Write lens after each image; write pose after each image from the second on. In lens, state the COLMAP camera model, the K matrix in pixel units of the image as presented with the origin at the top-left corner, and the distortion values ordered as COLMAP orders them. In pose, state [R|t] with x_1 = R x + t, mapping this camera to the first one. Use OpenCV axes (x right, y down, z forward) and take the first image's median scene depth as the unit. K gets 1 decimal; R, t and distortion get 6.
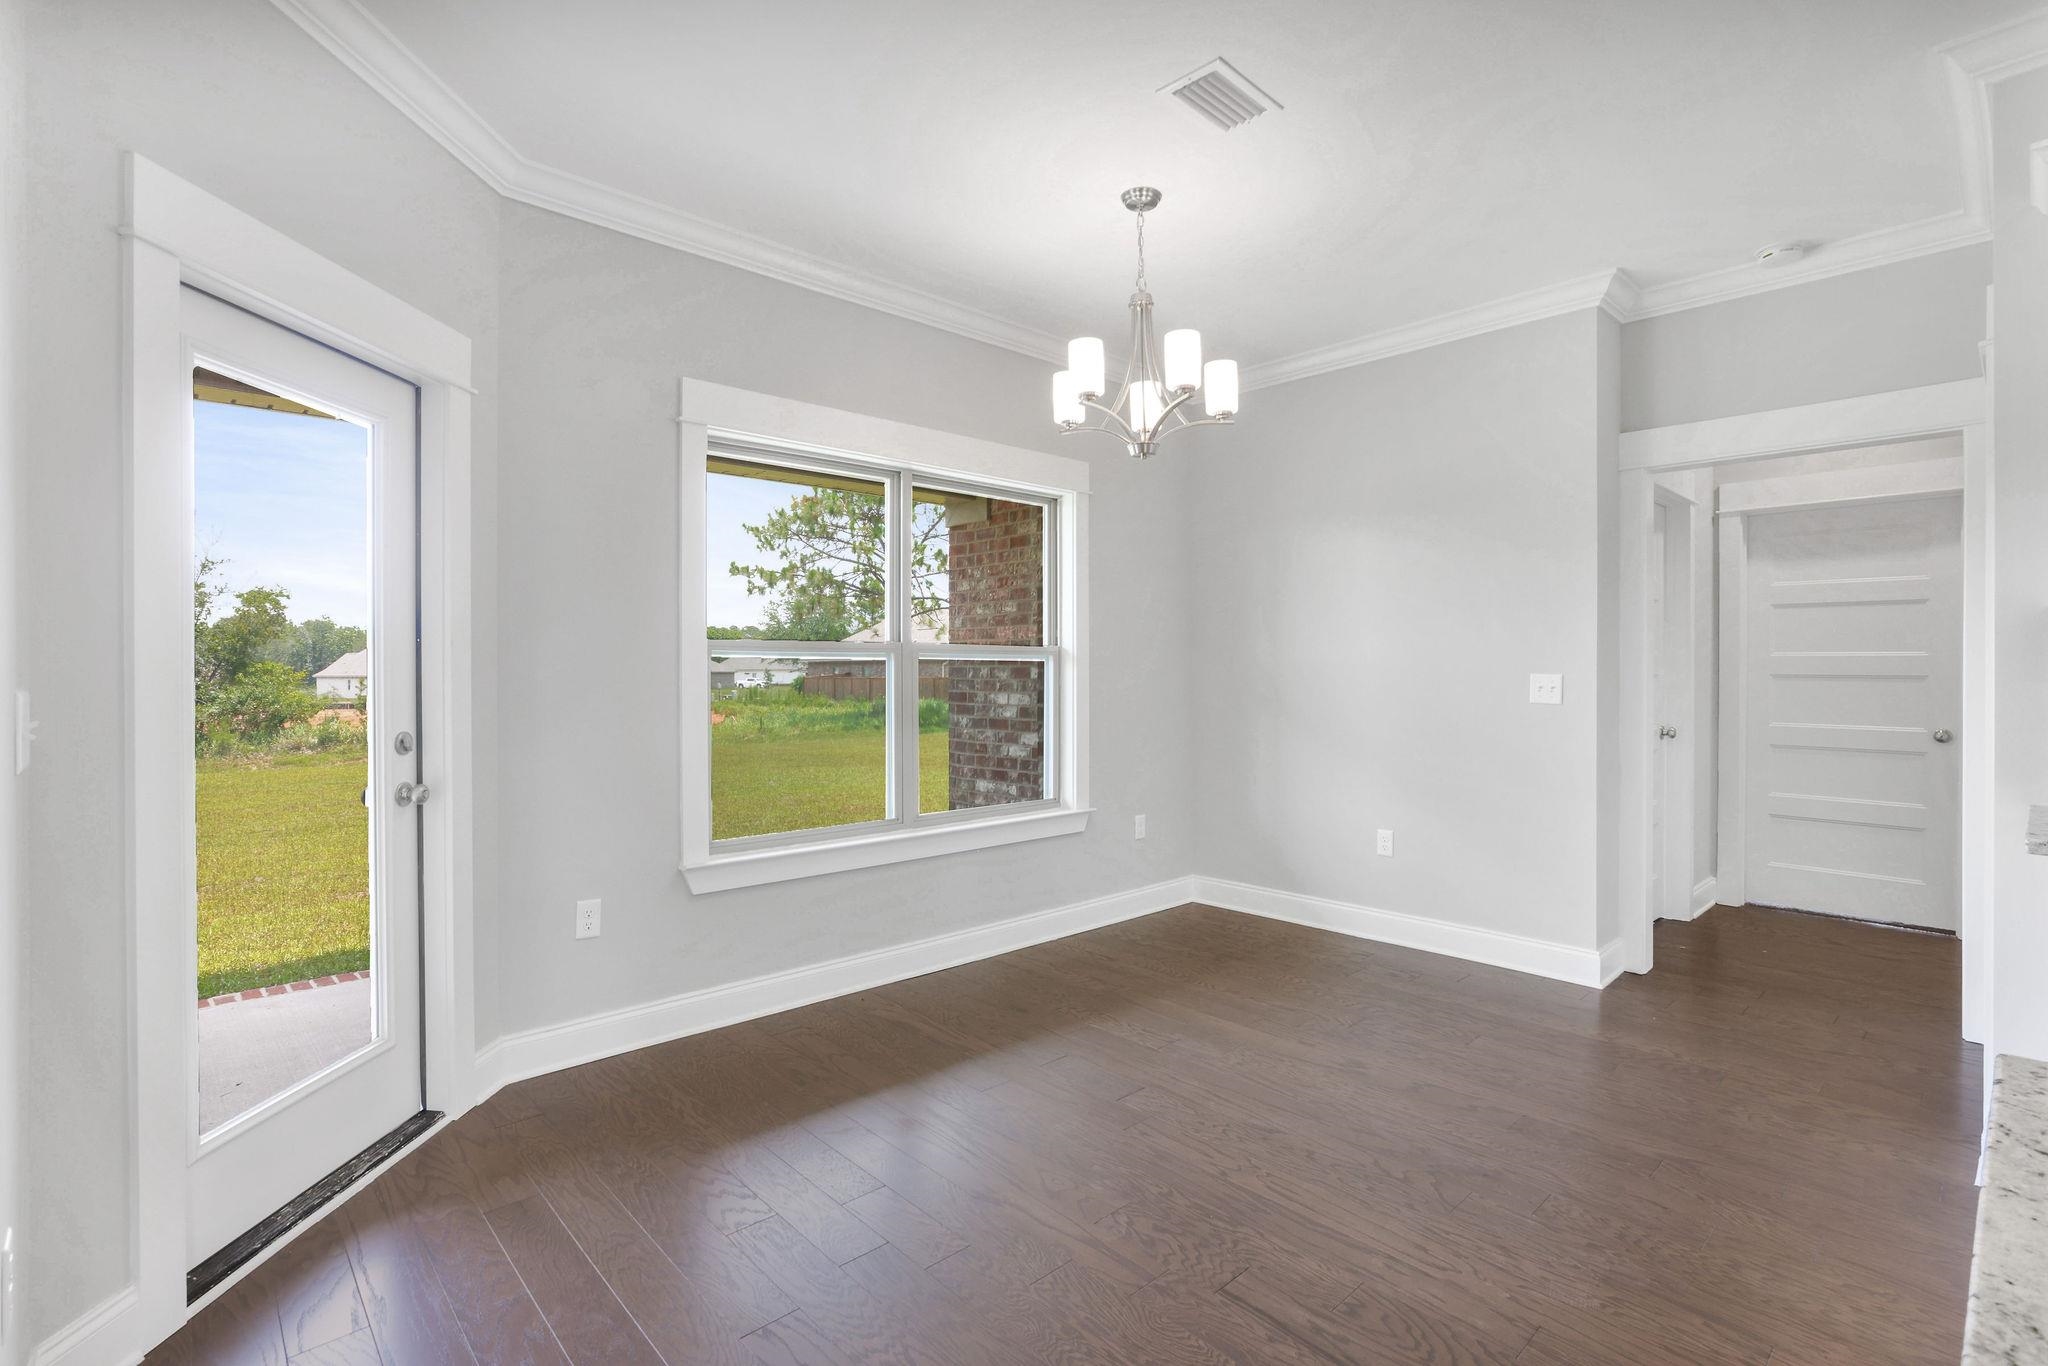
lens RADIAL K [[935.7, 0, 1033.2], [0, 935.7, 678.9], [0, 0, 1]] dist [-0.021255, 0.006059]
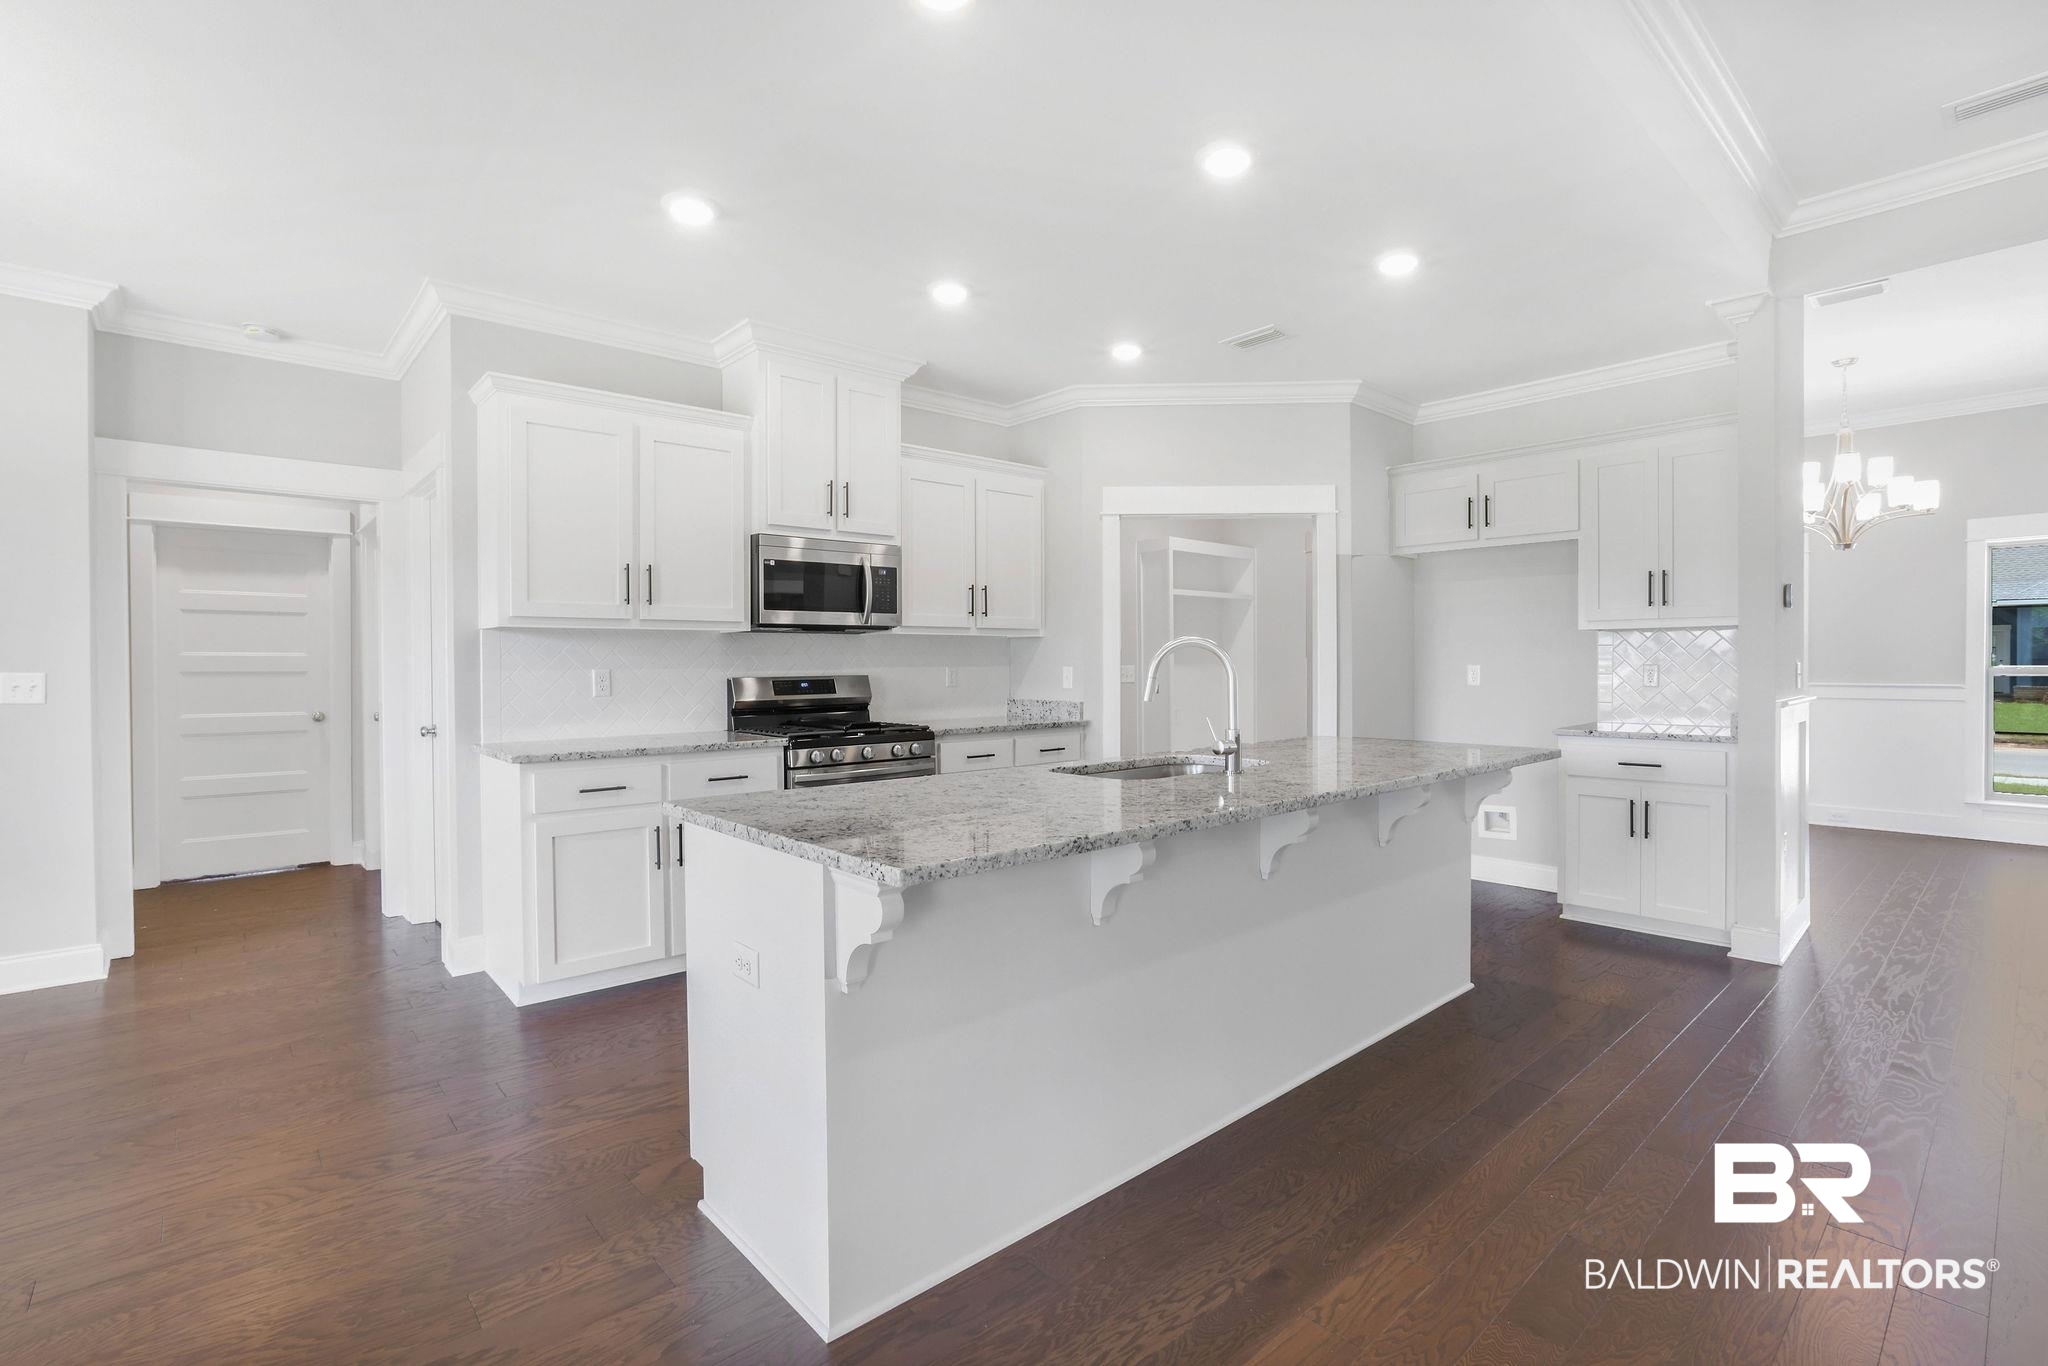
lens RADIAL K [[935.7, 0, 987.5], [0, 935.7, 664.4], [0, 0, 1]] dist [-0.021255, 0.006059]
pose [[0.047333, 0.000193, 0.998879, -0.288865], [0.013727, 0.999905, -0.000843, 0.000710], [-0.998785, 0.013751, 0.047326, -0.022224]]
